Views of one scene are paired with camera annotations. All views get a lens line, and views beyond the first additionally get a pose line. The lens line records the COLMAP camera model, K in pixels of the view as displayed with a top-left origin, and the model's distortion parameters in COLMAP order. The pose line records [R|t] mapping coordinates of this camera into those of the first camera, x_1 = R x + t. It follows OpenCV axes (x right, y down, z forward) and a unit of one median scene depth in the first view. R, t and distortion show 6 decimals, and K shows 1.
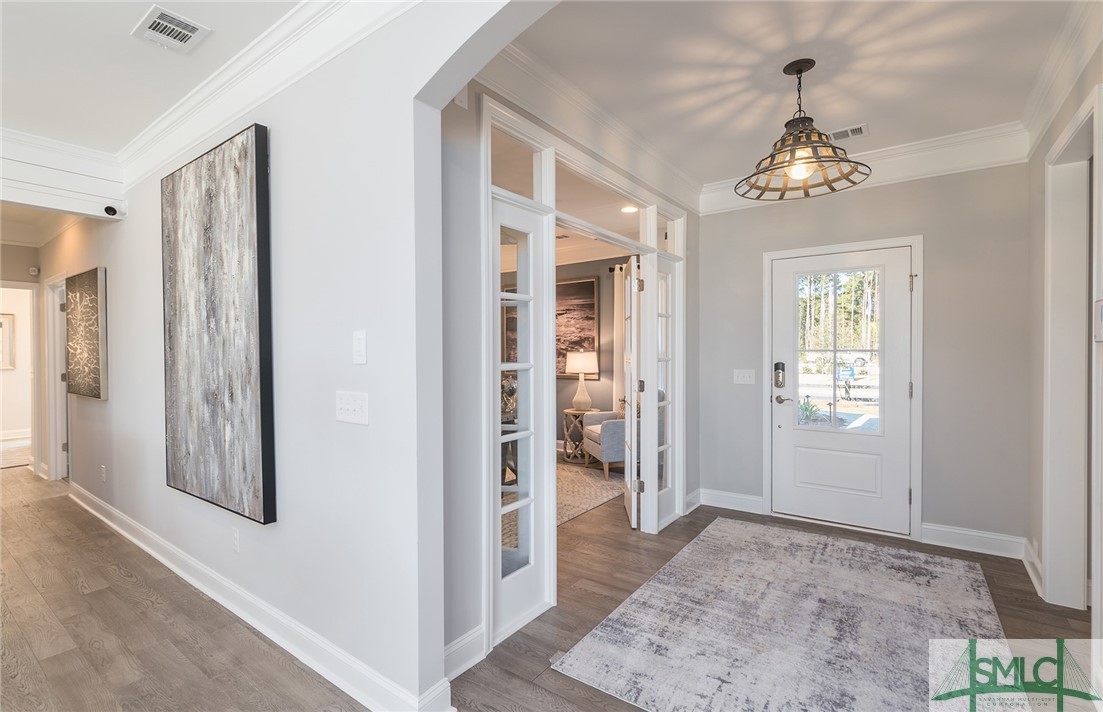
lens RADIAL K [[496.2, 0, 551.0], [0, 496.2, 356.7], [0, 0, 1]] dist [-0.004296, -0.000130]
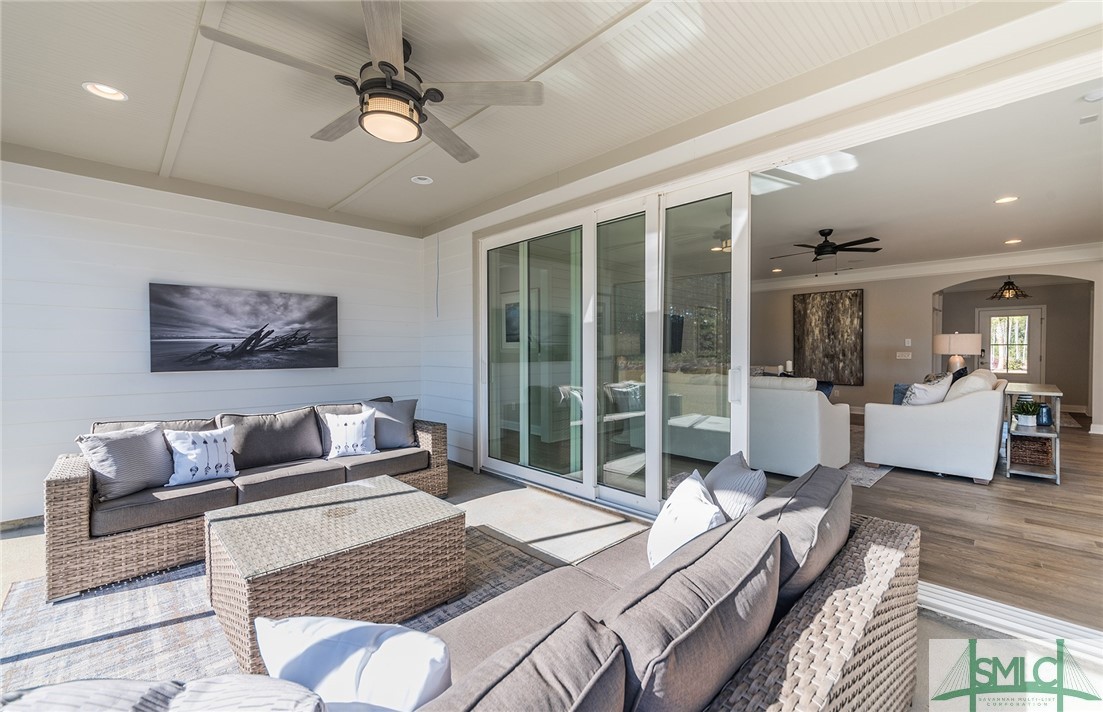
lens RADIAL K [[448.4, 0, 557.8], [0, 448.4, 355.7], [0, 0, 1]] dist [0.001481, 0.000329]
pose [[0.987274, 0.007309, -0.158858, -1.663807], [-0.006261, 0.999955, 0.007098, 0.052300], [0.158903, -0.006013, 0.987276, -2.067719]]
